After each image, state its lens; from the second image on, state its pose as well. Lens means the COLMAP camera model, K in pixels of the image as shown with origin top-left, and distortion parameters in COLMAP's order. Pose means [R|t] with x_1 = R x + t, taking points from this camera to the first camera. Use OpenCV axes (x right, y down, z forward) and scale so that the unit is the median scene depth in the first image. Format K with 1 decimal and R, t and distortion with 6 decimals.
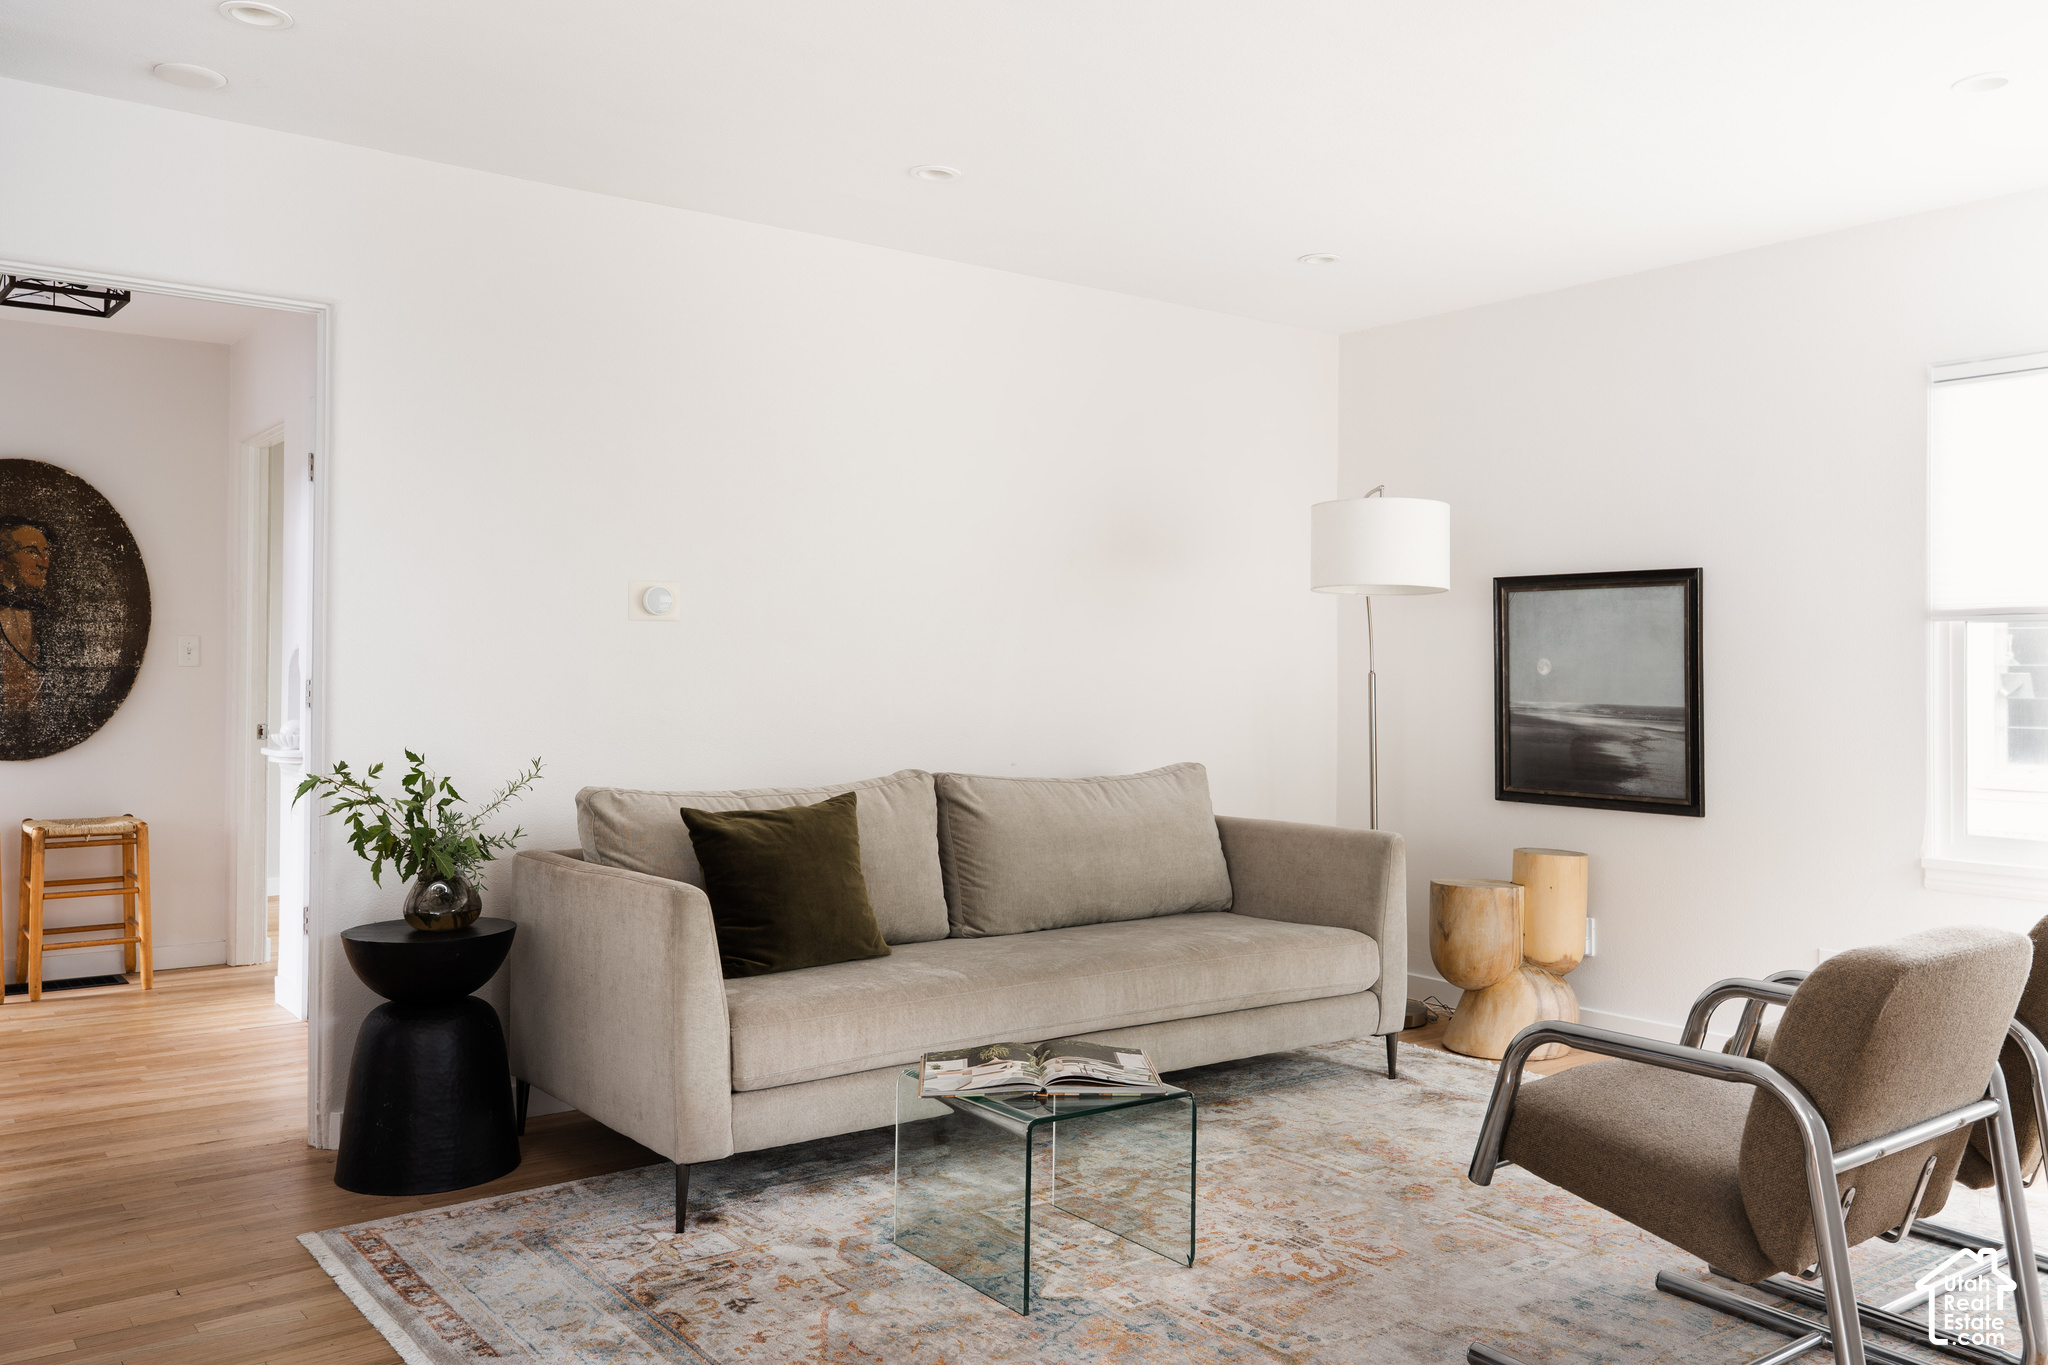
lens RADIAL K [[1561.6, 0, 1022.6], [0, 1561.6, 678.1], [0, 0, 1]] dist [0.000347, -0.008663]
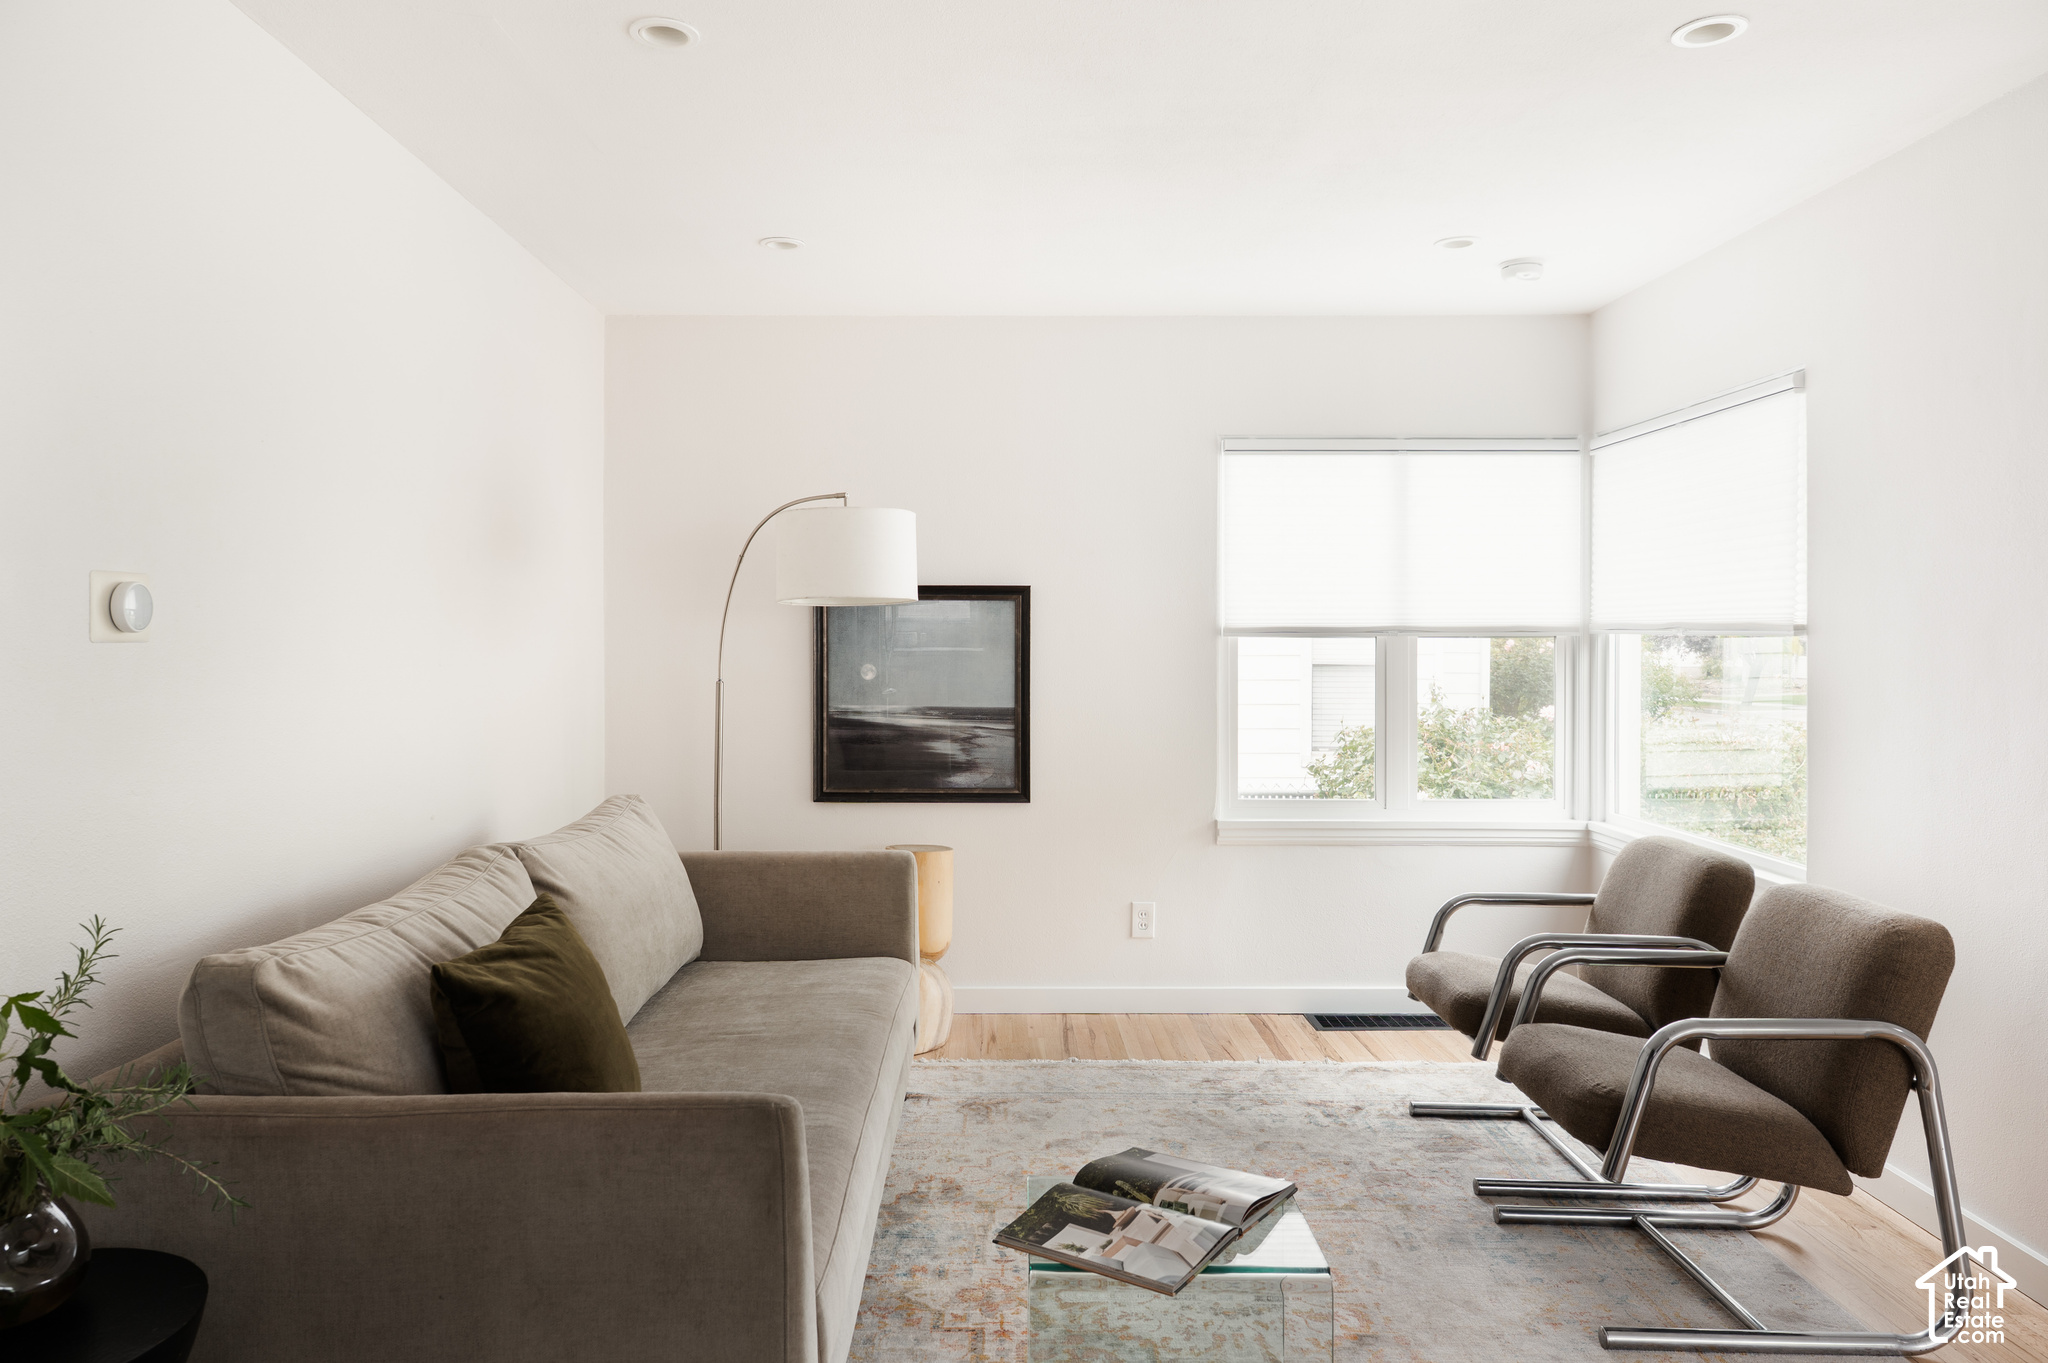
lens RADIAL K [[1380.2, 0, 1023.3], [0, 1380.2, 670.4], [0, 0, 1]] dist [-0.024008, -0.001550]
pose [[0.627354, -0.019639, 0.778486, -0.436617], [0.006998, 0.999784, 0.019582, -0.034695], [-0.778703, -0.006836, 0.627356, 0.447646]]
